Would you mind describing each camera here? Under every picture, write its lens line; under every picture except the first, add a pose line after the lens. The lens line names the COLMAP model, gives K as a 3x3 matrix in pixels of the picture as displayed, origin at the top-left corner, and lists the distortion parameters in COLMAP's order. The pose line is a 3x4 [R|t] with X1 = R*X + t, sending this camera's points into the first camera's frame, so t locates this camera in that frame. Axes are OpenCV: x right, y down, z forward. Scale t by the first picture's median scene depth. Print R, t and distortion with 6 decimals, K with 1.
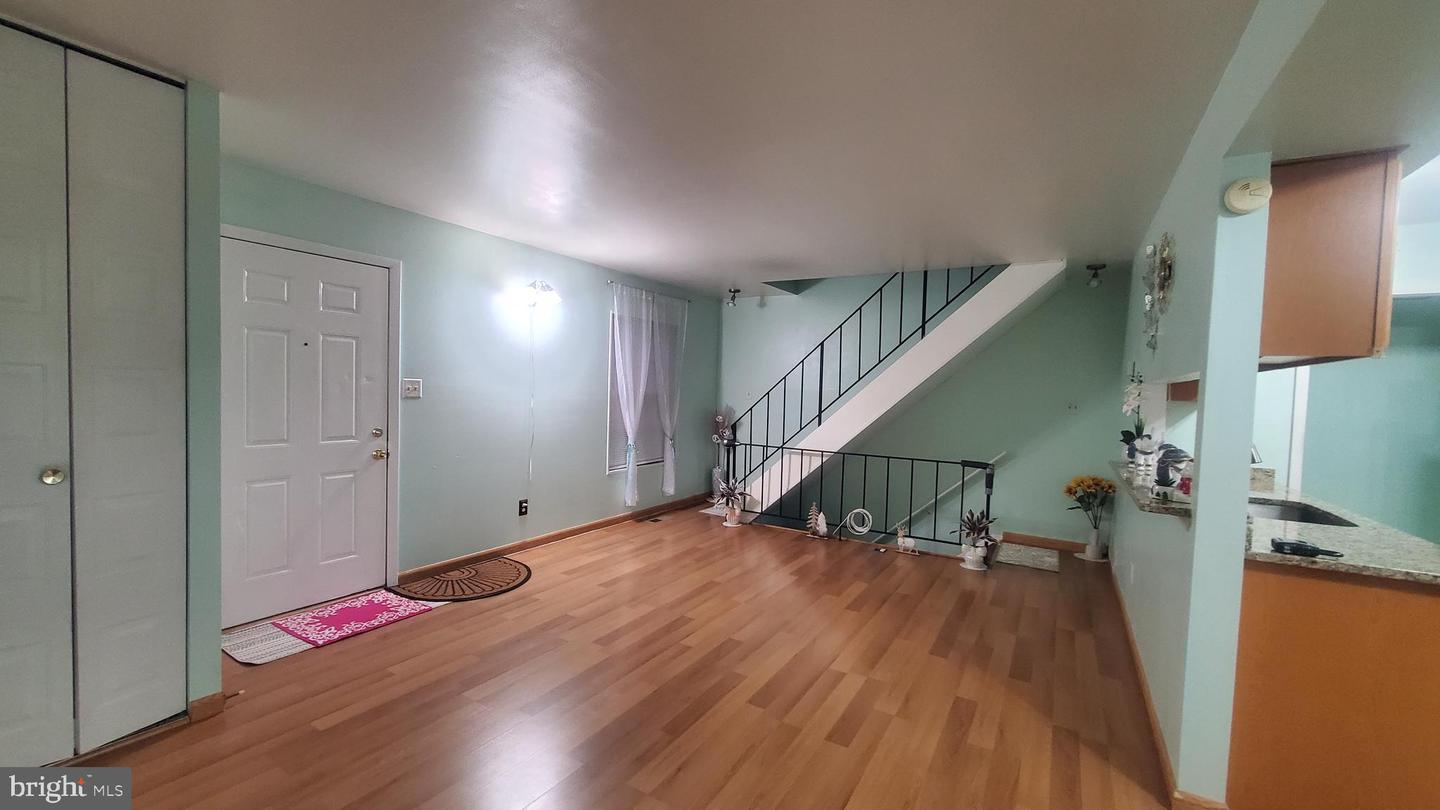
lens RADIAL K [[573.1, 0, 711.7], [0, 573.1, 412.0], [0, 0, 1]] dist [-0.000635, -0.000234]
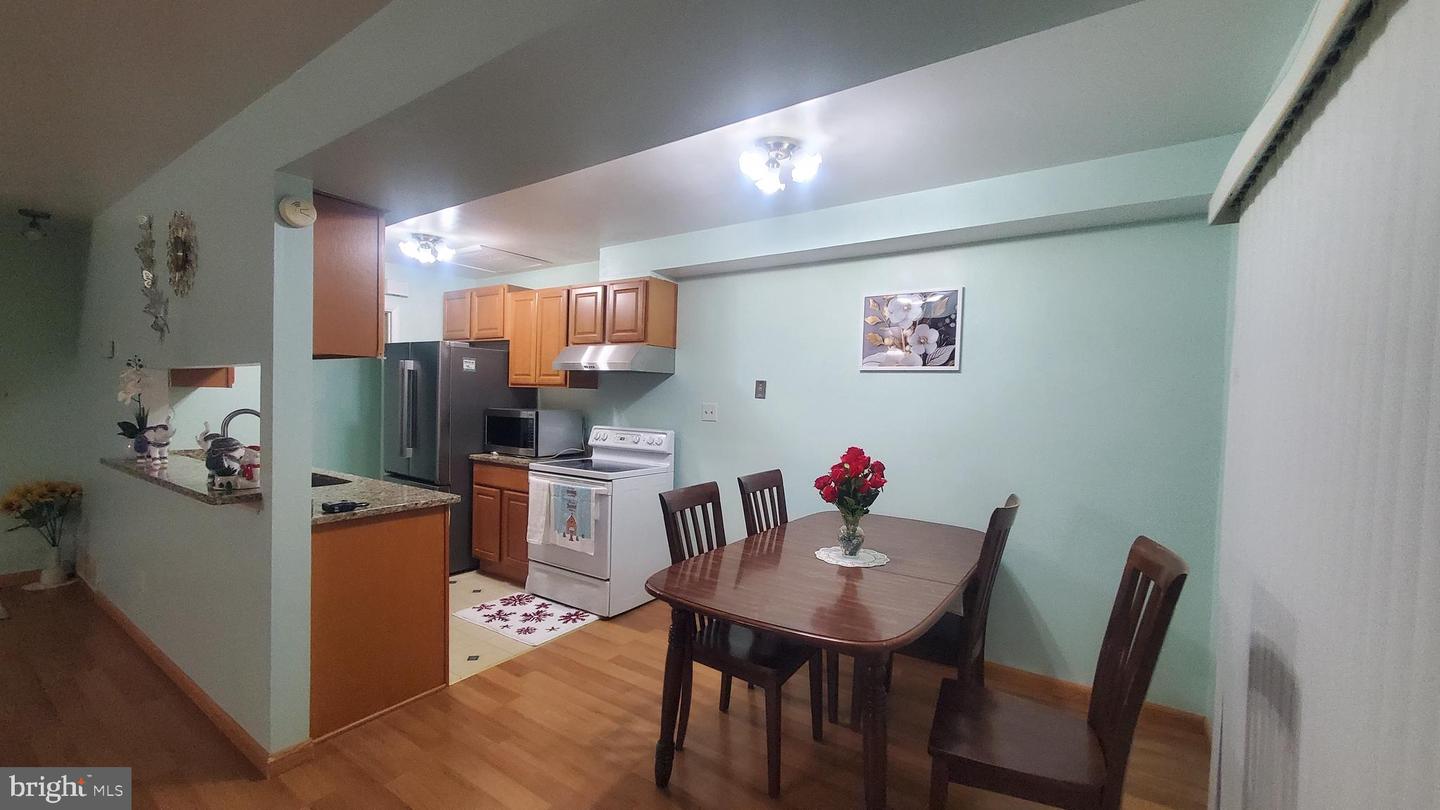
lens RADIAL K [[567.8, 0, 714.5], [0, 567.8, 410.0], [0, 0, 1]] dist [0.000257, -0.000316]
pose [[0.043954, -0.054730, 0.997533, -0.105654], [0.020303, 0.998341, 0.053880, -0.015035], [-0.998827, 0.017885, 0.044992, 0.069411]]
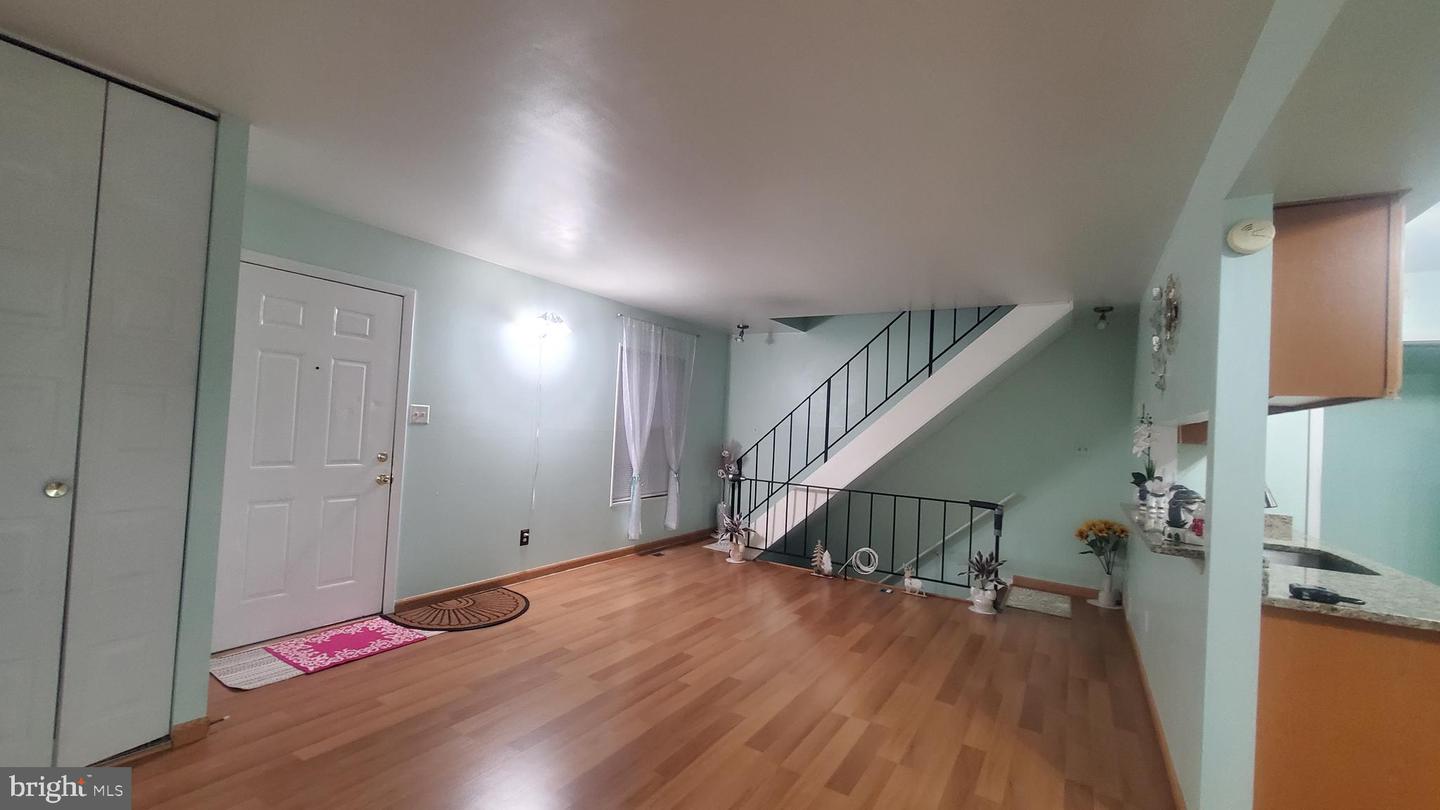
lens RADIAL K [[573.1, 0, 711.7], [0, 573.1, 412.0], [0, 0, 1]] dist [-0.000635, -0.000234]
pose [[0.999663, 0.021339, -0.014756, 0.006246], [-0.022241, 0.997705, -0.063949, 0.008843], [0.013357, 0.064256, 0.997844, 0.001908]]
